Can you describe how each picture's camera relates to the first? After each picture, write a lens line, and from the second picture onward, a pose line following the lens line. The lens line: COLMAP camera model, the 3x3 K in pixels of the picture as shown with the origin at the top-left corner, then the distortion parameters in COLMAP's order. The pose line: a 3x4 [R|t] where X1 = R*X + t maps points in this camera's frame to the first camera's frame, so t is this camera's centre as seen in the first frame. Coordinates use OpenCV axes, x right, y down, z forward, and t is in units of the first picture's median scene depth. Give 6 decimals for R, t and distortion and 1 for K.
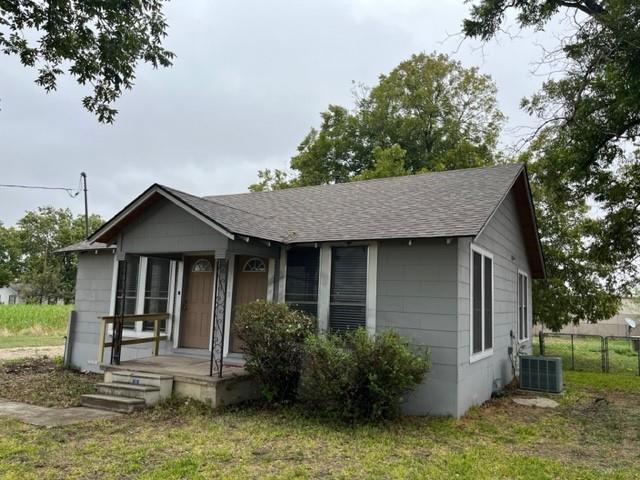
lens RADIAL K [[483.8, 0, 321.9], [0, 483.8, 243.9], [0, 0, 1]] dist [0.071655, -0.087944]
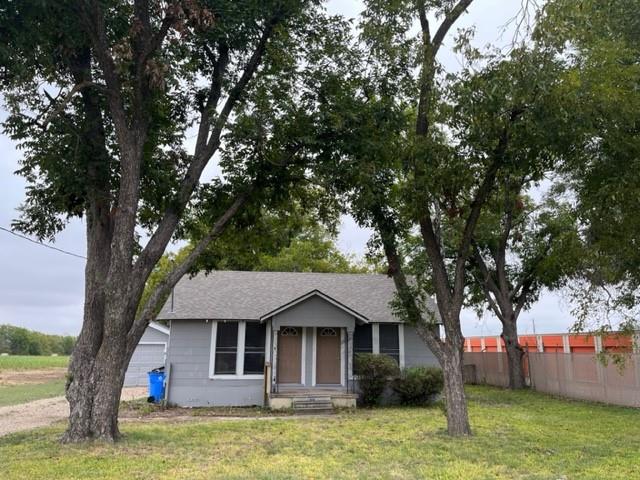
lens RADIAL K [[483.8, 0, 323.8], [0, 483.8, 242.3], [0, 0, 1]] dist [0.071655, -0.087944]
pose [[0.808416, 0.102353, 0.579644, -1.222119], [-0.054671, 0.993565, -0.099195, -0.106070], [-0.586067, 0.048501, 0.808809, -0.443505]]
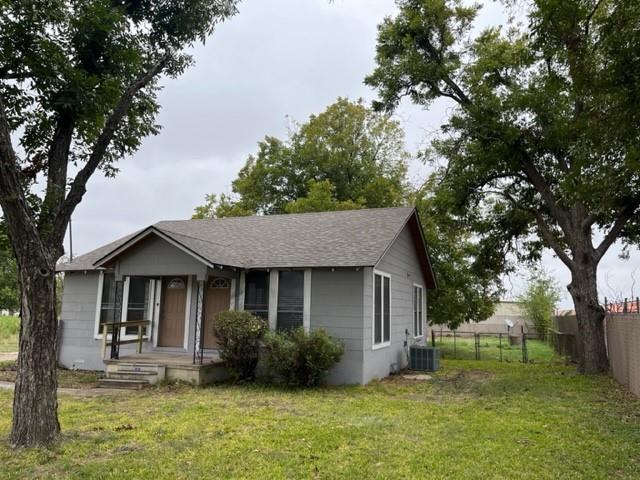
lens RADIAL K [[483.8, 0, 319.6], [0, 483.8, 241.6], [0, 0, 1]] dist [0.071655, -0.087944]
pose [[0.989259, 0.008147, 0.145945, -0.062697], [-0.005682, 0.999834, -0.017300, -0.050055], [-0.146062, 0.016285, 0.989141, -0.378361]]
